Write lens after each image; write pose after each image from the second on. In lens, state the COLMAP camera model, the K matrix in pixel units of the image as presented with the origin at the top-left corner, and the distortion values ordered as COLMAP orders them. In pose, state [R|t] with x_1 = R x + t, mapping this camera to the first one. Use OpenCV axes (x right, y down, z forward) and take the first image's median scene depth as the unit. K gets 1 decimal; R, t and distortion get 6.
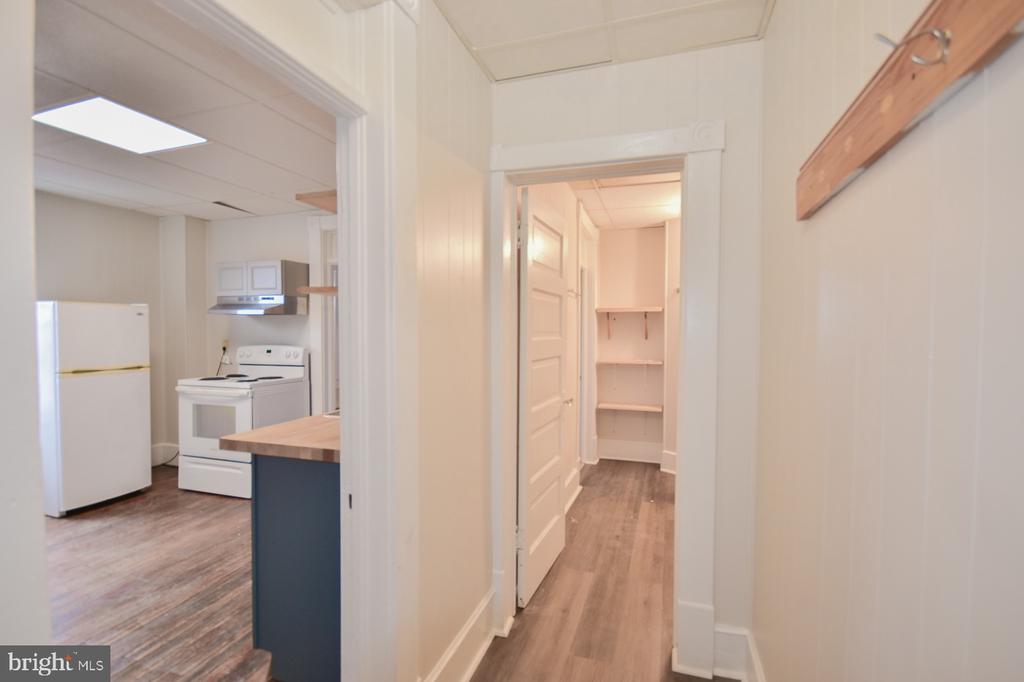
lens RADIAL K [[479.1, 0, 512.0], [0, 479.1, 341.0], [0, 0, 1]] dist [-0.001086, -0.000382]
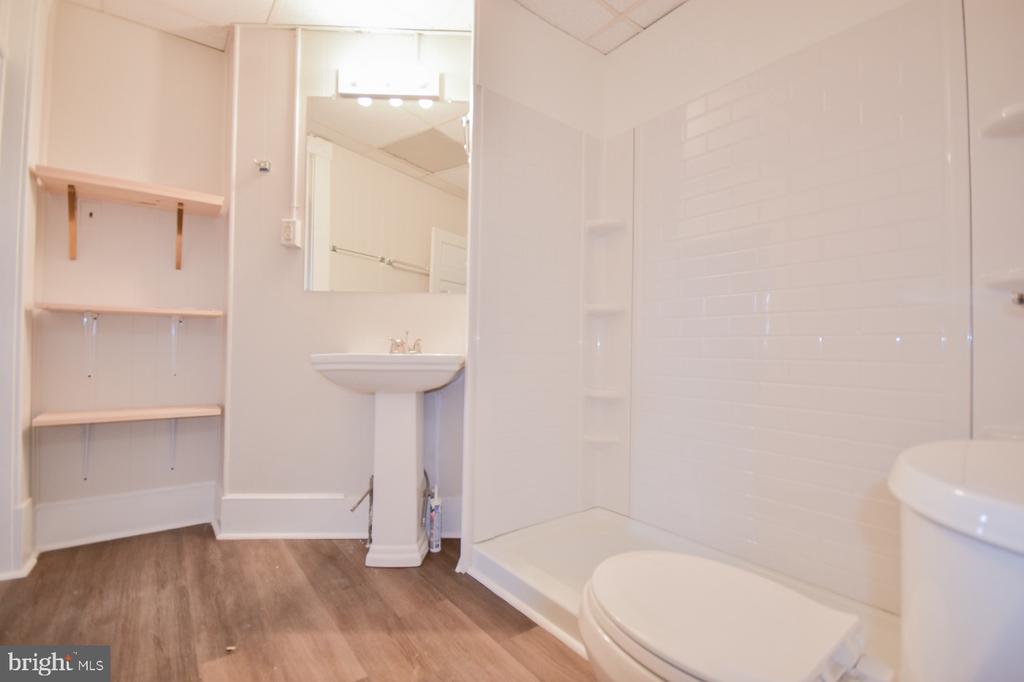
lens RADIAL K [[445.7, 0, 512.0], [0, 445.7, 341.0], [0, 0, 1]] dist [0.026009, -0.021321]
pose [[0.550214, 0.018105, 0.834827, 0.093804], [0.008303, 0.999597, -0.027152, 0.086663], [-0.834982, 0.021871, 0.549842, 0.495707]]
